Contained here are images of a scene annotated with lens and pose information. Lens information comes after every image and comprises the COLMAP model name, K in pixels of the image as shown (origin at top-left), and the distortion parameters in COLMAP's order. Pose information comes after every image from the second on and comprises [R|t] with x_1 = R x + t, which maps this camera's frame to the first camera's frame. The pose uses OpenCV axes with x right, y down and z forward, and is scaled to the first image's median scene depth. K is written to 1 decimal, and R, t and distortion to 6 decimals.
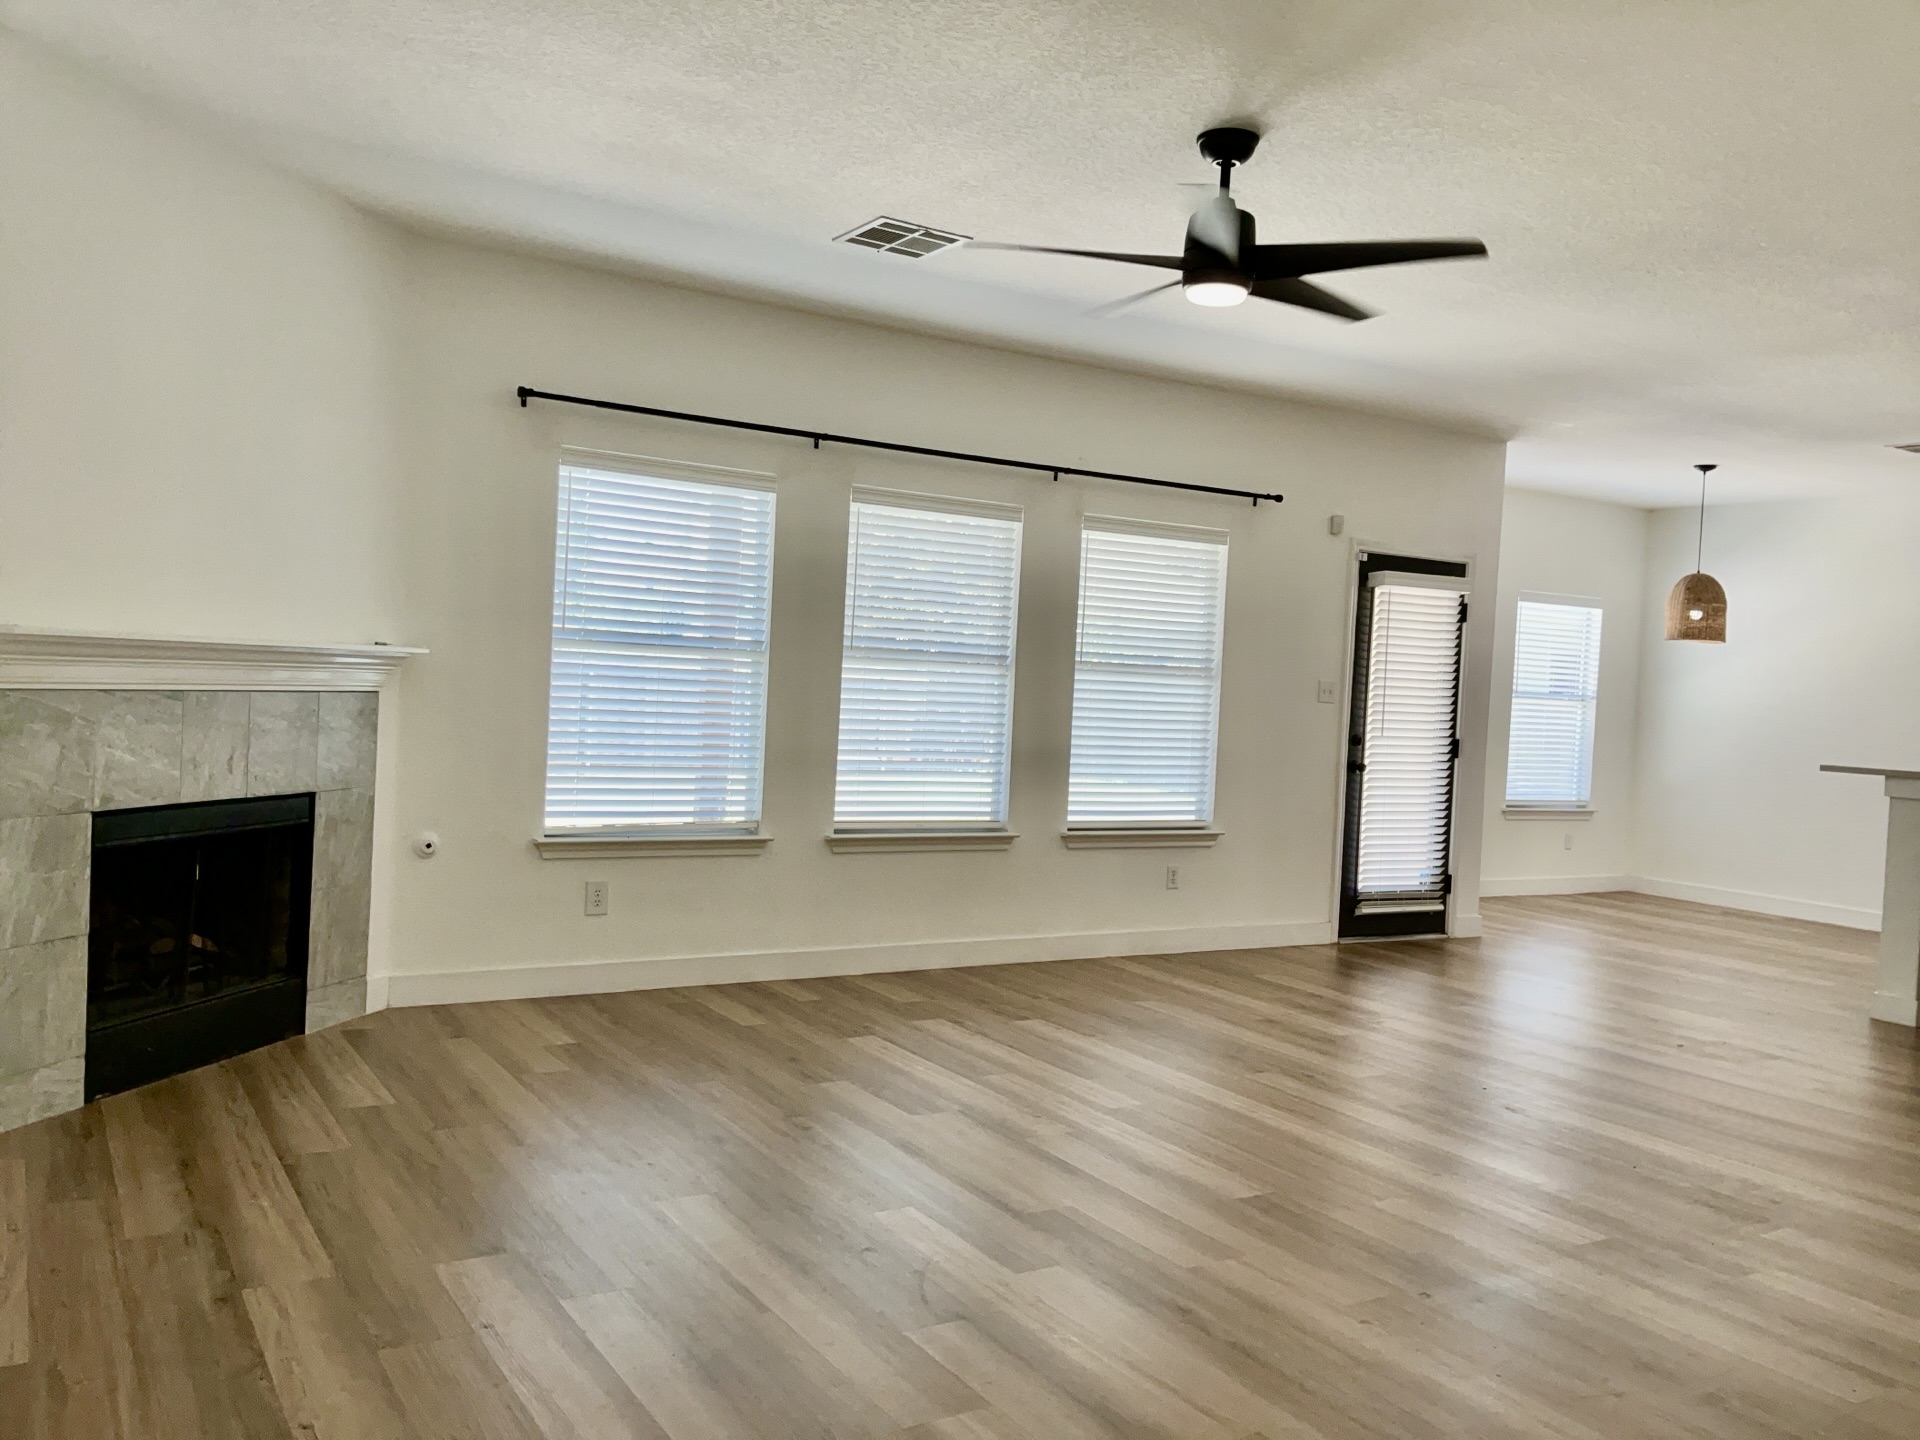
lens RADIAL K [[1510.1, 0, 966.1], [0, 1510.1, 720.9], [0, 0, 1]] dist [0.016034, 0.000134]
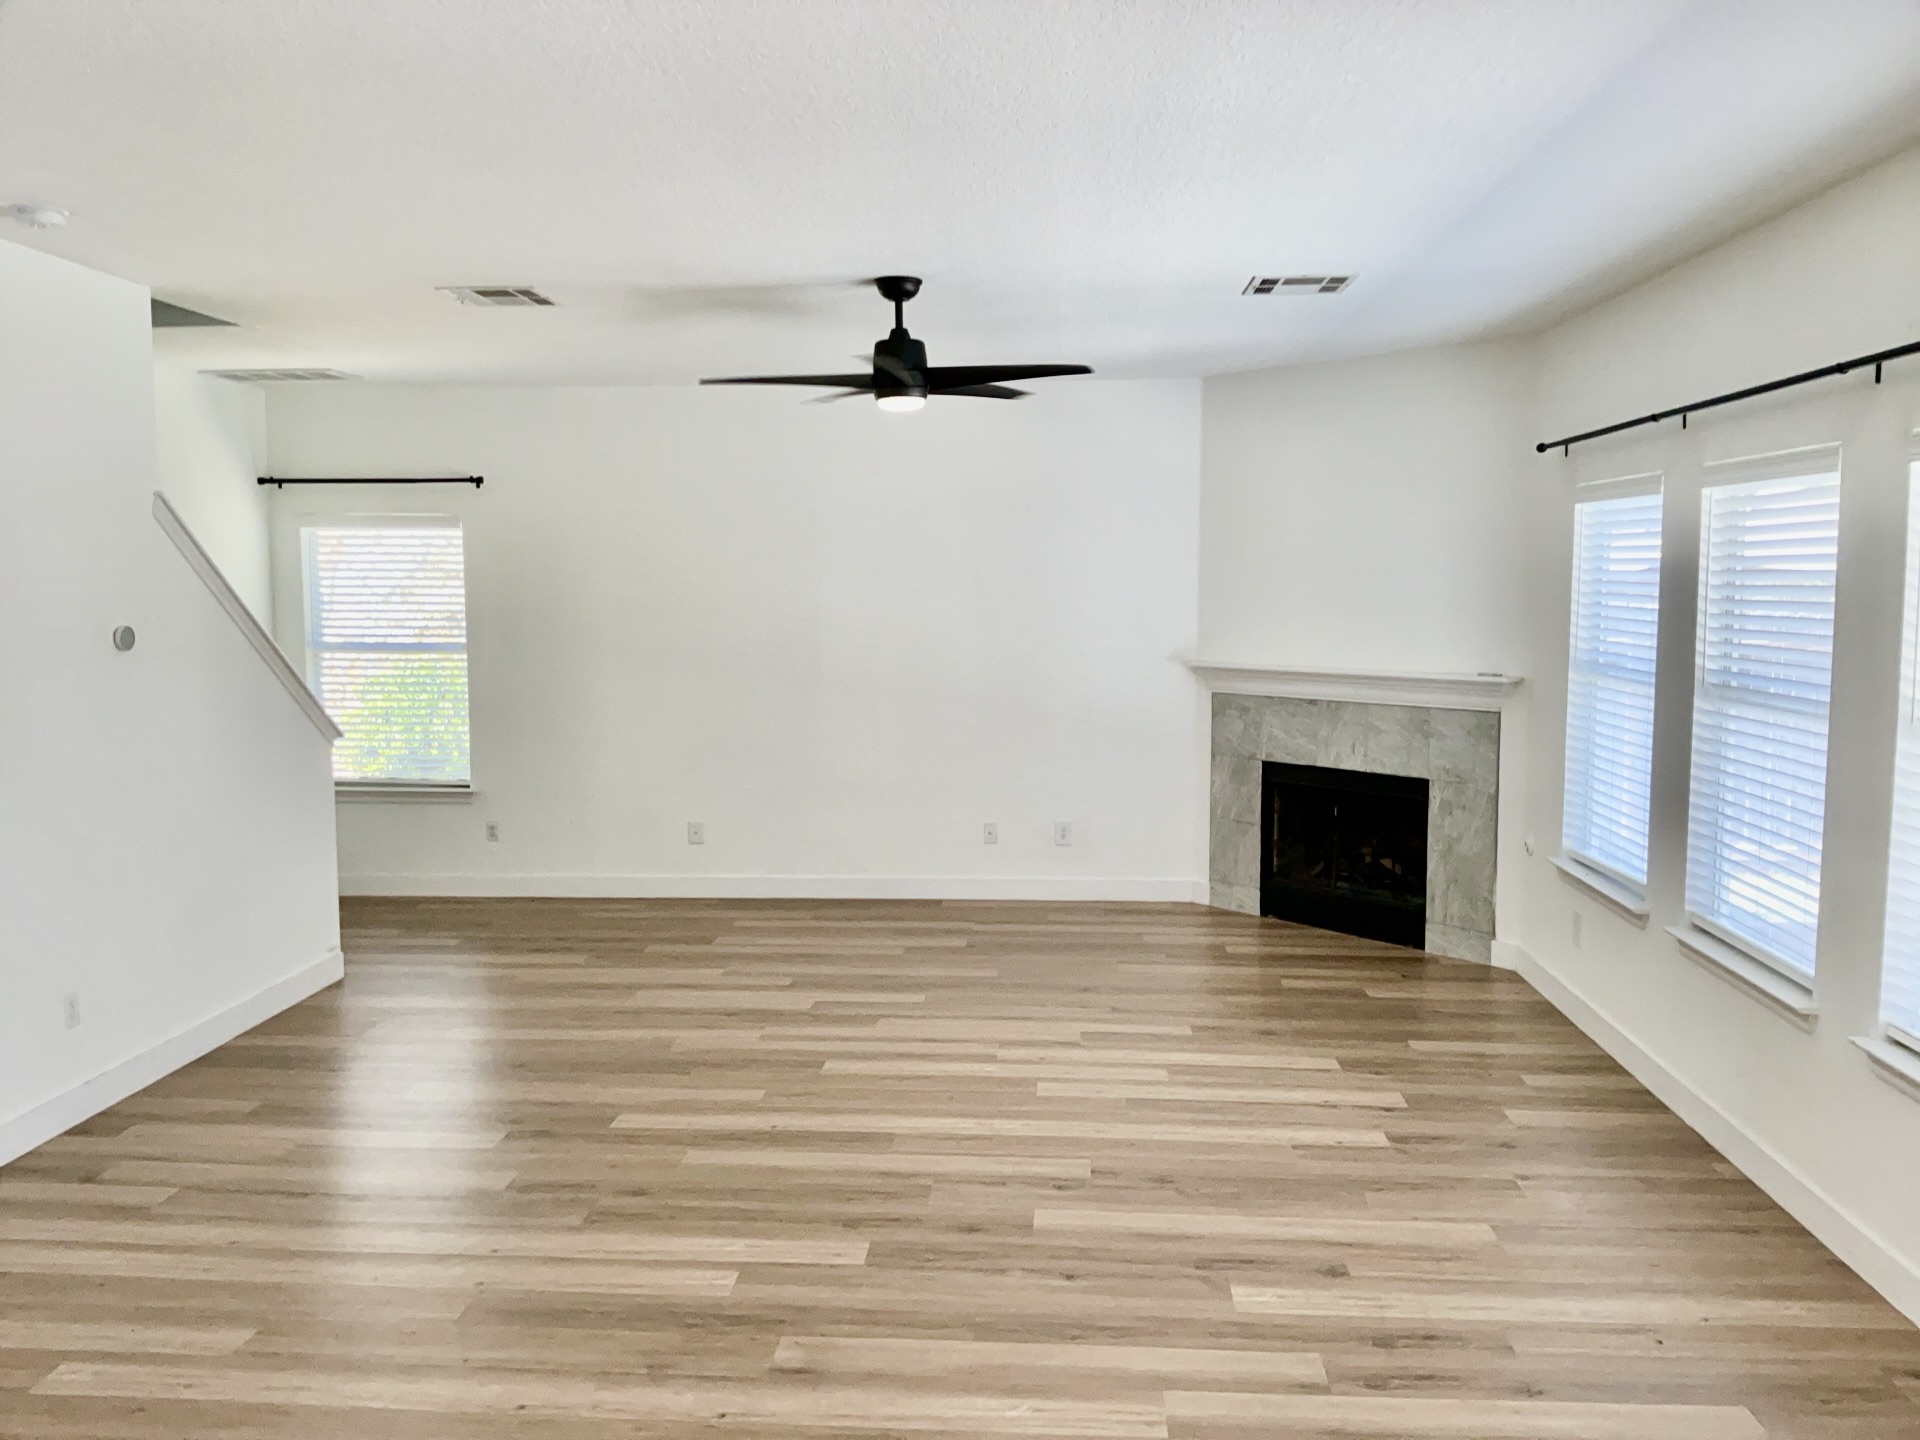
lens RADIAL K [[1510.1, 0, 958.1], [0, 1510.1, 717.8], [0, 0, 1]] dist [0.016034, 0.000134]
pose [[-0.580690, 0.024893, -0.813744, 0.985885], [-0.049358, 0.996617, 0.065709, -0.082356], [0.812627, 0.078321, -0.577497, 1.491874]]
